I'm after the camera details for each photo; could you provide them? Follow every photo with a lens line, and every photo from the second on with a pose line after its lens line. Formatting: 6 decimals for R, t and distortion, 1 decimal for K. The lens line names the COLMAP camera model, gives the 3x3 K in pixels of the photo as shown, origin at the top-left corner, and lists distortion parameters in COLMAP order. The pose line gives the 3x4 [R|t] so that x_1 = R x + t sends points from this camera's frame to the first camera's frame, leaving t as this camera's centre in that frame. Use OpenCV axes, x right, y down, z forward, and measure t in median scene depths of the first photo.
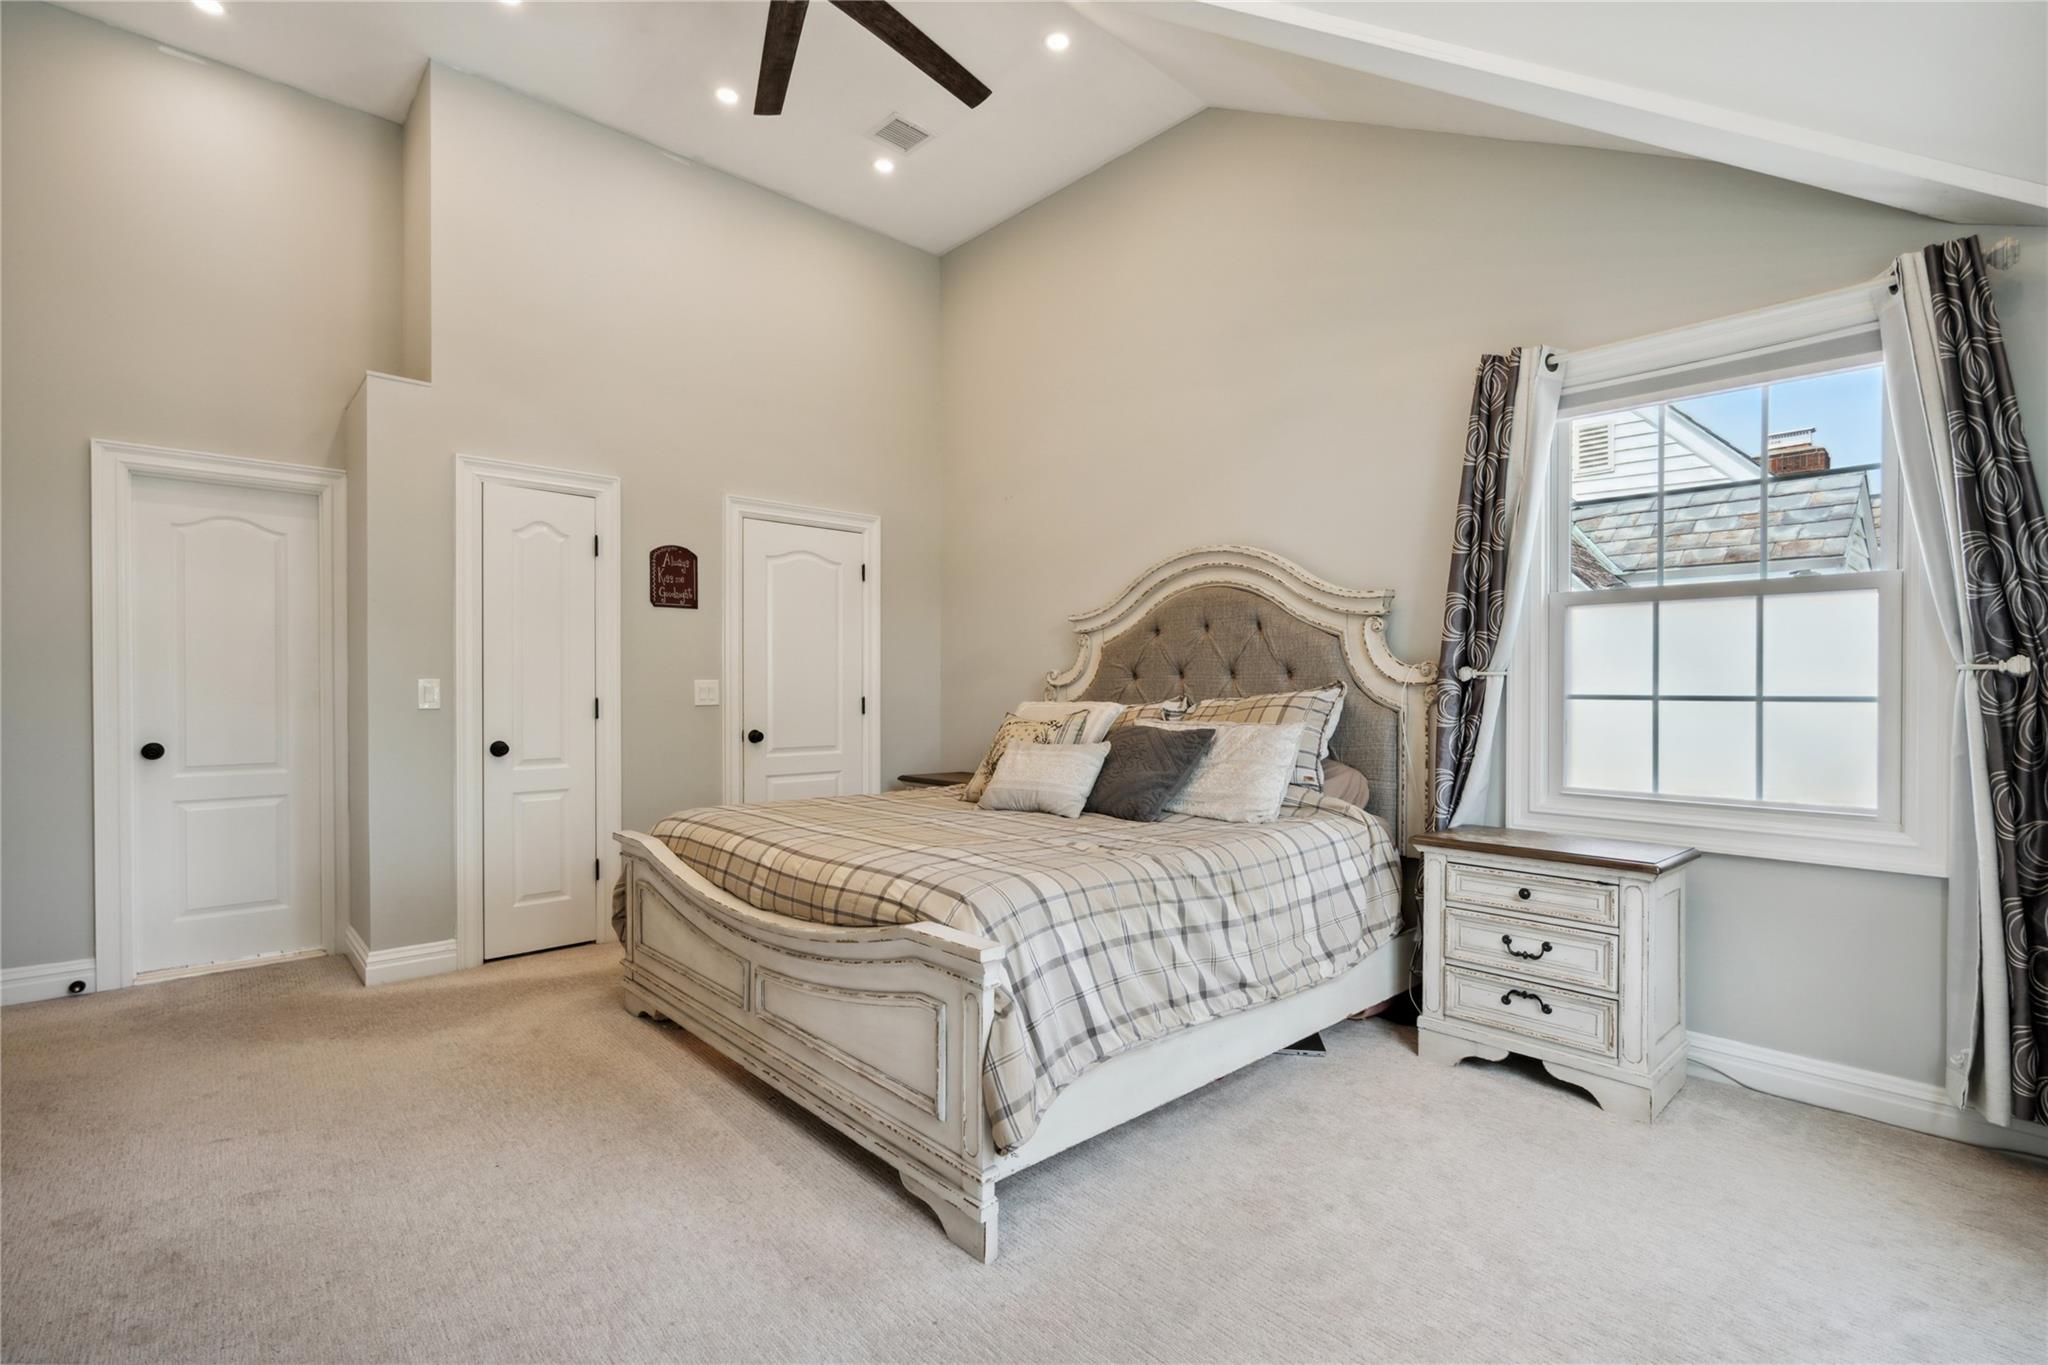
lens RADIAL K [[942.1, 0, 1030.4], [0, 942.1, 685.3], [0, 0, 1]] dist [-0.008888, 0.003165]
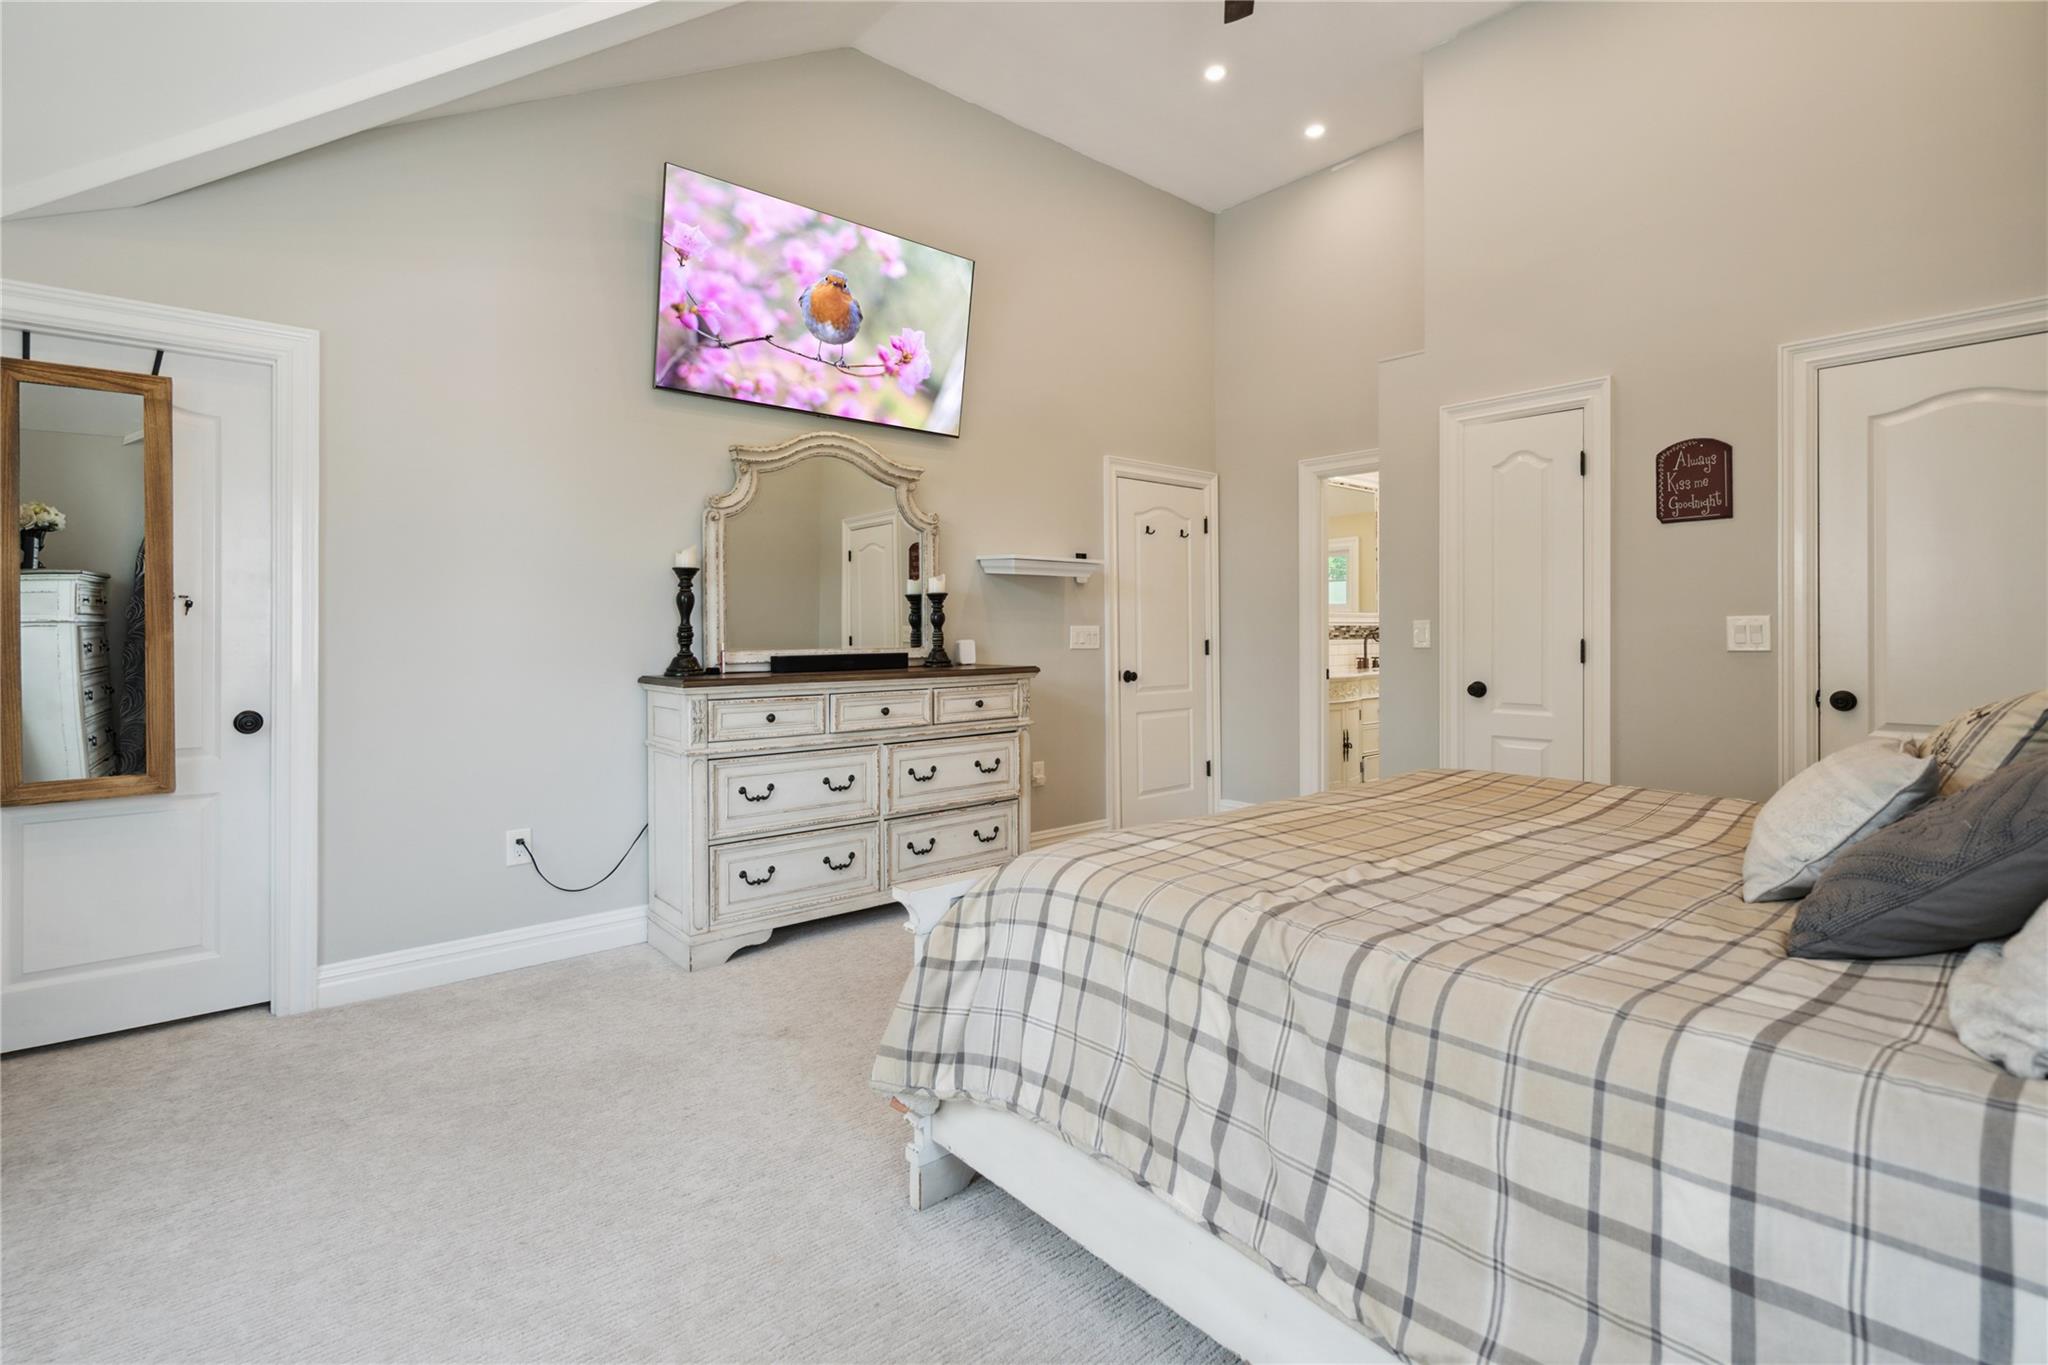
lens RADIAL K [[942.1, 0, 1005.0], [0, 942.1, 626.0], [0, 0, 1]] dist [-0.008888, 0.003165]
pose [[-0.069033, -0.004107, -0.997606, 0.814560], [0.009118, 0.999947, -0.004748, 0.000865], [0.997573, -0.009424, -0.068991, 0.982918]]
